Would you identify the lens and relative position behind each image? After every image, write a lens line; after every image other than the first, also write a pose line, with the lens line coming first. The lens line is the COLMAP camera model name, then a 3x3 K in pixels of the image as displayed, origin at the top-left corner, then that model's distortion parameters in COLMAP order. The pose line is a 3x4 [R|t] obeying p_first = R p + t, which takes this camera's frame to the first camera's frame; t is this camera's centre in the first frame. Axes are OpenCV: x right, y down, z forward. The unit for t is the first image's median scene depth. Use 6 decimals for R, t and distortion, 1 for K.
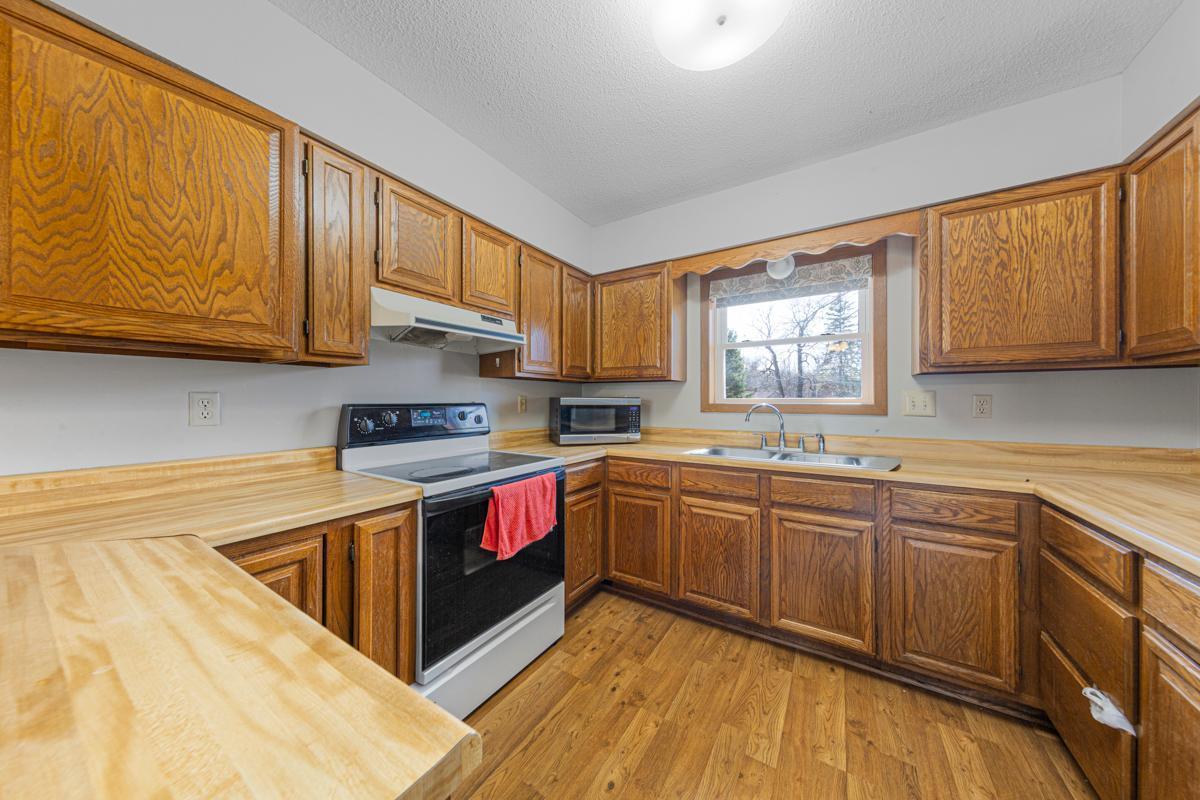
lens RADIAL K [[375.8, 0, 600.0], [0, 375.8, 400.0], [0, 0, 1]] dist [-0.000175, -0.000032]
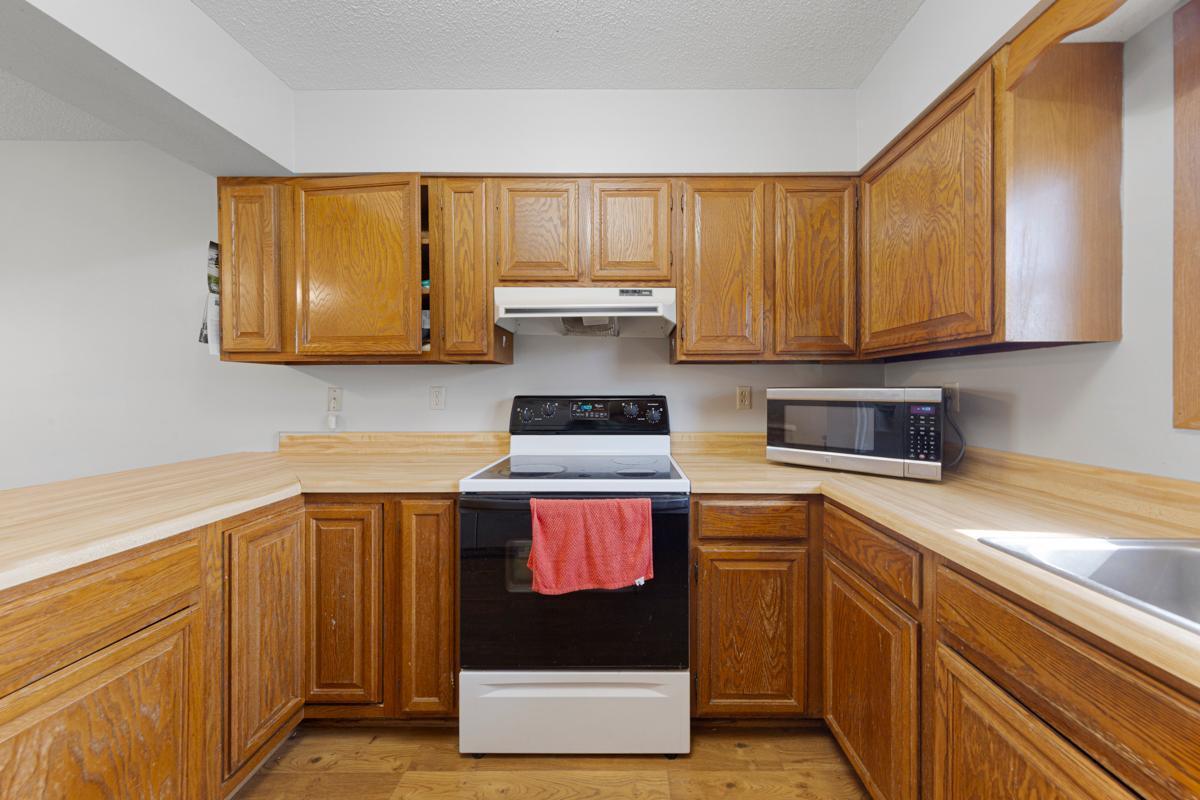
lens RADIAL K [[383.5, 0, 626.4], [0, 383.5, 392.5], [0, 0, 1]] dist [0.002142, 0.000075]
pose [[0.536777, 0.001534, -0.843723, 0.371208], [0.000626, 0.999997, 0.002216, -0.000663], [0.843724, -0.001718, 0.536775, 0.510389]]
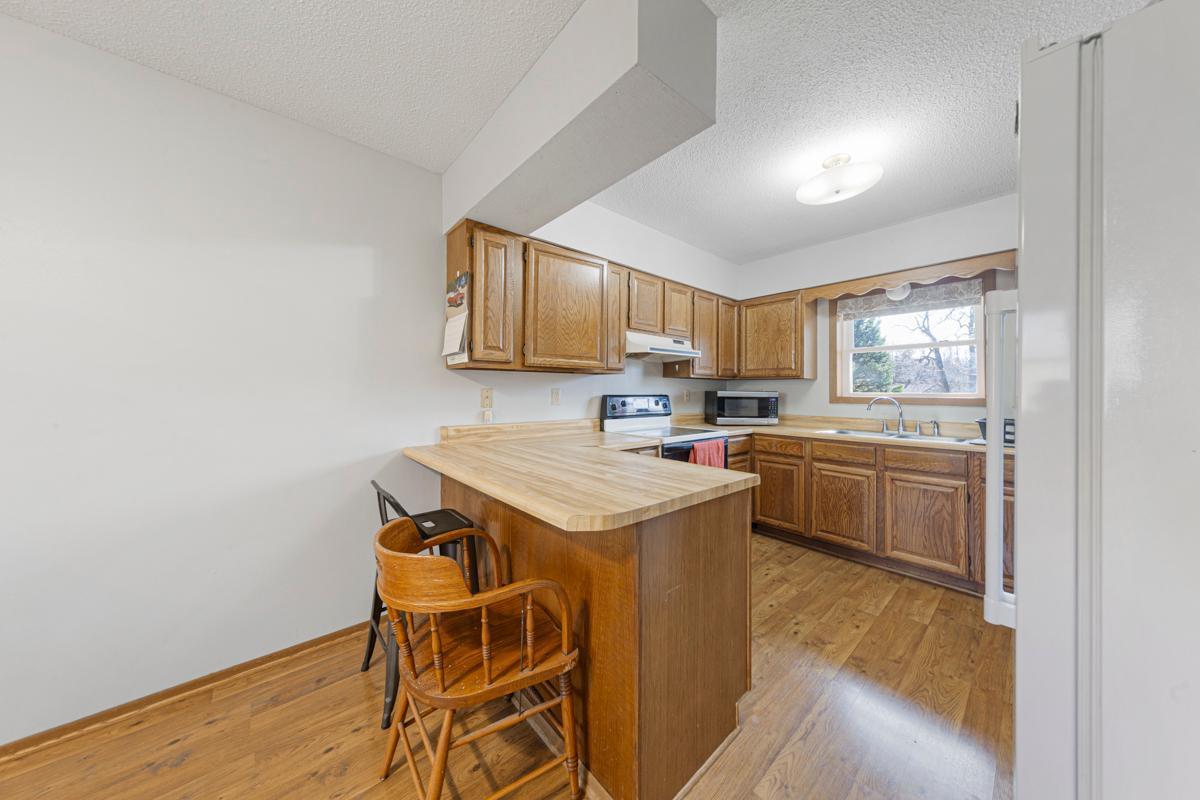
lens RADIAL K [[383.8, 0, 600.9], [0, 383.8, 386.9], [0, 0, 1]] dist [0.000484, -0.000012]
pose [[0.959214, 0.000975, -0.282679, -0.135996], [-0.005005, 0.999896, -0.013535, -0.001801], [0.282637, 0.014398, 0.959119, -0.591974]]
